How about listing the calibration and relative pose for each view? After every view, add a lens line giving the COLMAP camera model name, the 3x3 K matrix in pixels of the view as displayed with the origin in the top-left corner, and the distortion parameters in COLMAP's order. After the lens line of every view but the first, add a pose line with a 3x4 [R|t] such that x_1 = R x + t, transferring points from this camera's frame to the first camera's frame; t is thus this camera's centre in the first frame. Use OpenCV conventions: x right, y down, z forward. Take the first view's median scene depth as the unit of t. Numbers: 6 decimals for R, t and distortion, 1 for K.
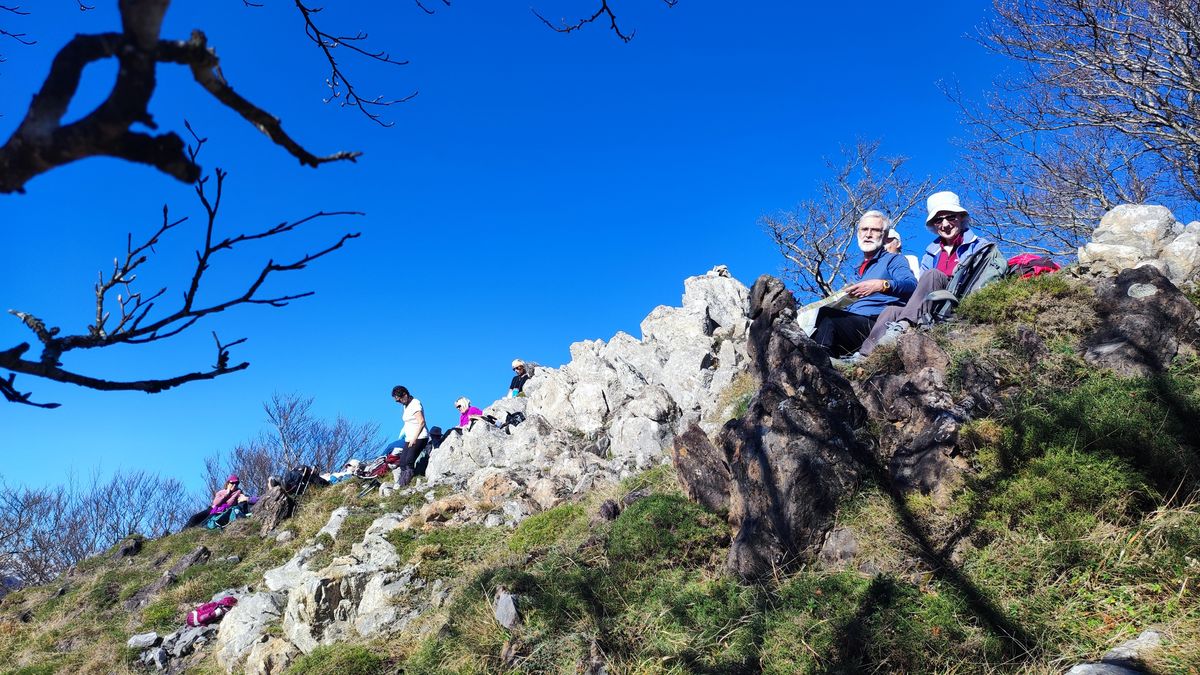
lens RADIAL K [[865.8, 0, 599.2], [0, 865.8, 339.8], [0, 0, 1]] dist [0.011312, 0.000735]
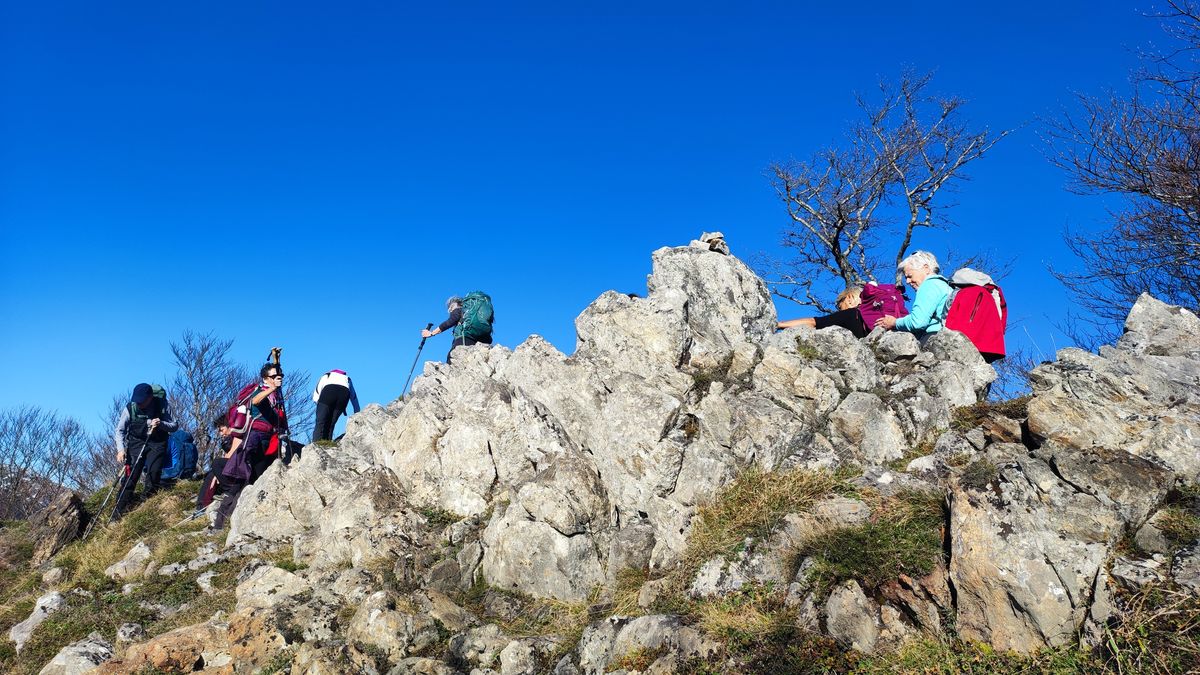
lens RADIAL K [[865.8, 0, 599.1], [0, 865.8, 335.1], [0, 0, 1]] dist [0.011312, 0.000735]
pose [[0.997363, 0.069057, 0.022337, 0.053925], [-0.070258, 0.995819, 0.058377, -0.045704], [-0.018212, -0.059792, 0.998045, 0.408829]]
